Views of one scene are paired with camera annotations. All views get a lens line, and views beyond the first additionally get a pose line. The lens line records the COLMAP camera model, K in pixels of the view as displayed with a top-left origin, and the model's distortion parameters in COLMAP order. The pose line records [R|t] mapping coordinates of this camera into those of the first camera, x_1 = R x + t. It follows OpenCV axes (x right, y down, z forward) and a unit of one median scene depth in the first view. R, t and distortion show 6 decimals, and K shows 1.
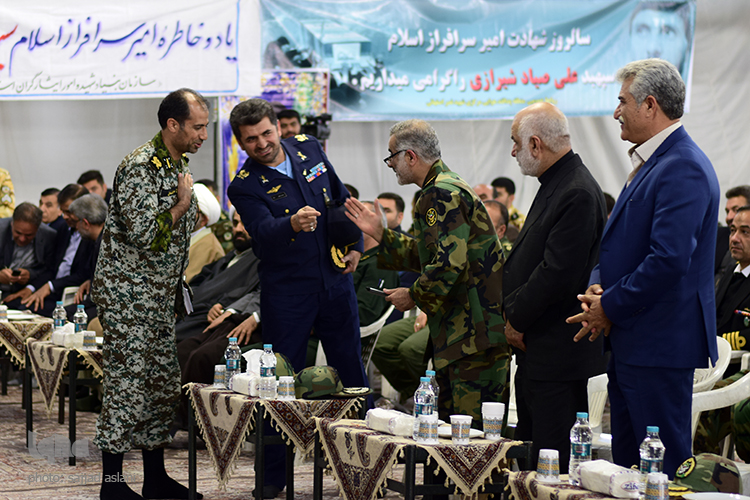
lens RADIAL K [[2098.1, 0, 294.1], [0, 2098.1, 250.0], [0, 0, 1]] dist [-0.040090, -0.039543]
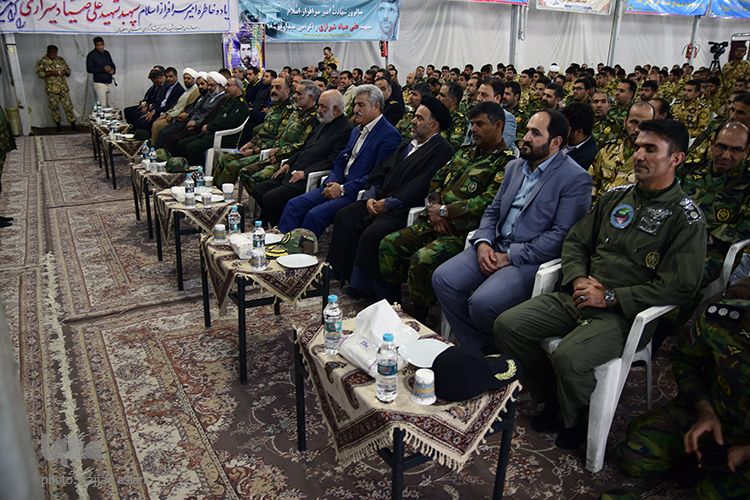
lens RADIAL K [[596.3, 0, 375.0], [0, 596.3, 250.0], [0, 0, 1]] dist [-0.124191, 0.121822]
pose [[0.994738, -0.024121, 0.099567, 0.076933], [-0.004035, 0.961908, 0.273344, -0.010445], [-0.102368, -0.272307, 0.956750, 0.177233]]
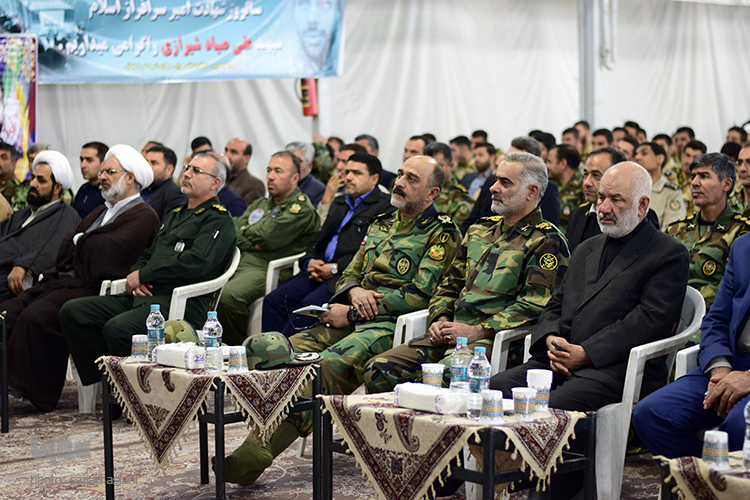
lens RADIAL K [[1640.1, 0, 375.0], [0, 1640.1, 250.0], [0, 0, 1]] dist [-0.022801, -0.005174]
pose [[0.951183, -0.035593, 0.306570, -0.079592], [0.025823, 0.999023, 0.035867, -0.002323], [-0.307547, -0.026199, 0.951172, 0.153394]]
